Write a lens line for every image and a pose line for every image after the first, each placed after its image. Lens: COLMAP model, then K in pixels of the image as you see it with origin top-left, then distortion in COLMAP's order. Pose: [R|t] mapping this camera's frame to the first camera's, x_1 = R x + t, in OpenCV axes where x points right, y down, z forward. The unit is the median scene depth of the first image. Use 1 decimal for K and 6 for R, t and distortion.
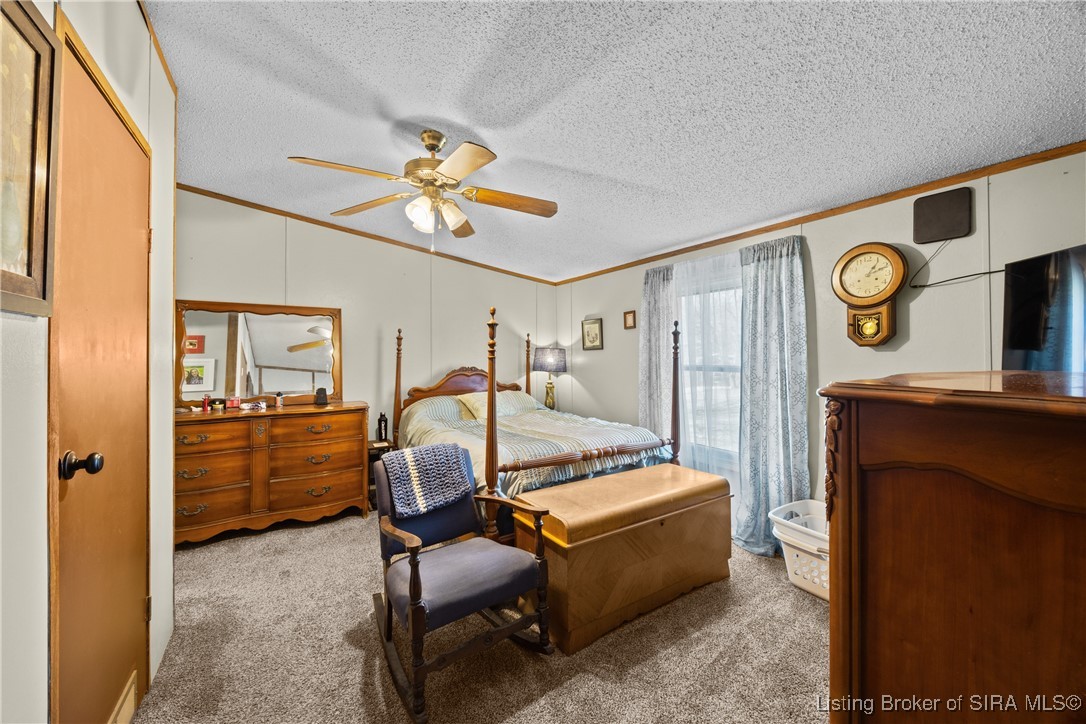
lens RADIAL K [[416.3, 0, 549.2], [0, 416.3, 356.2], [0, 0, 1]] dist [-0.002991, 0.000138]
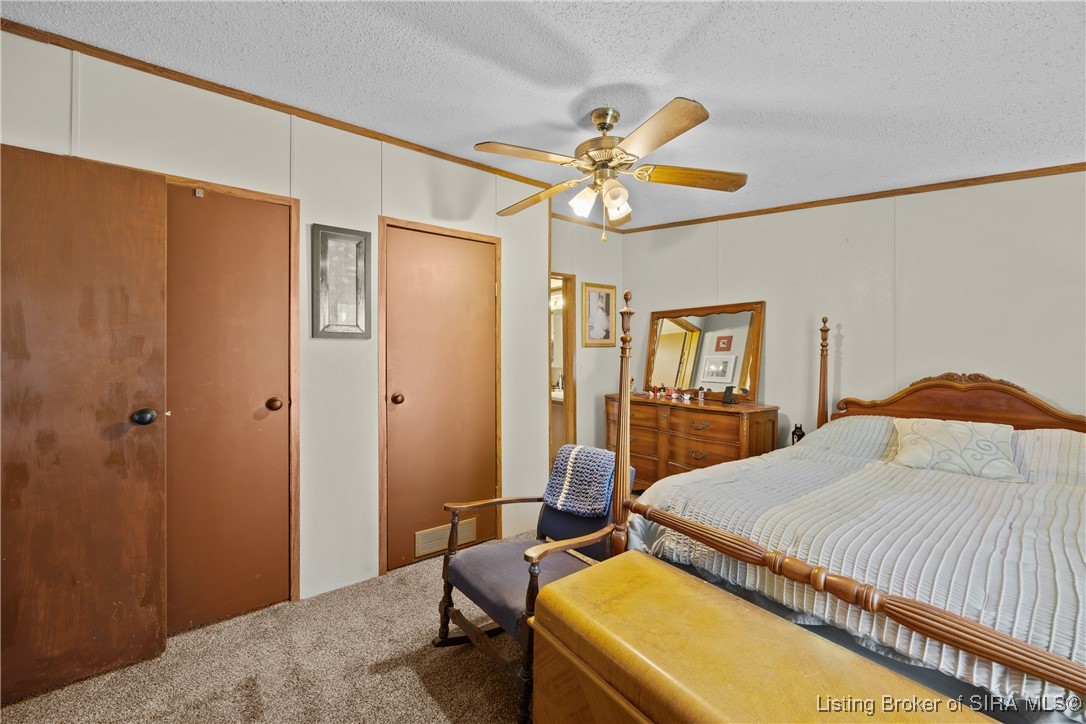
lens RADIAL K [[416.3, 0, 546.8], [0, 416.3, 355.4], [0, 0, 1]] dist [-0.002991, 0.000138]
pose [[0.061235, 0.006924, -0.998099, 0.429914], [-0.000597, 0.999976, 0.006900, -0.002534], [0.998123, 0.000173, 0.061238, 0.558285]]
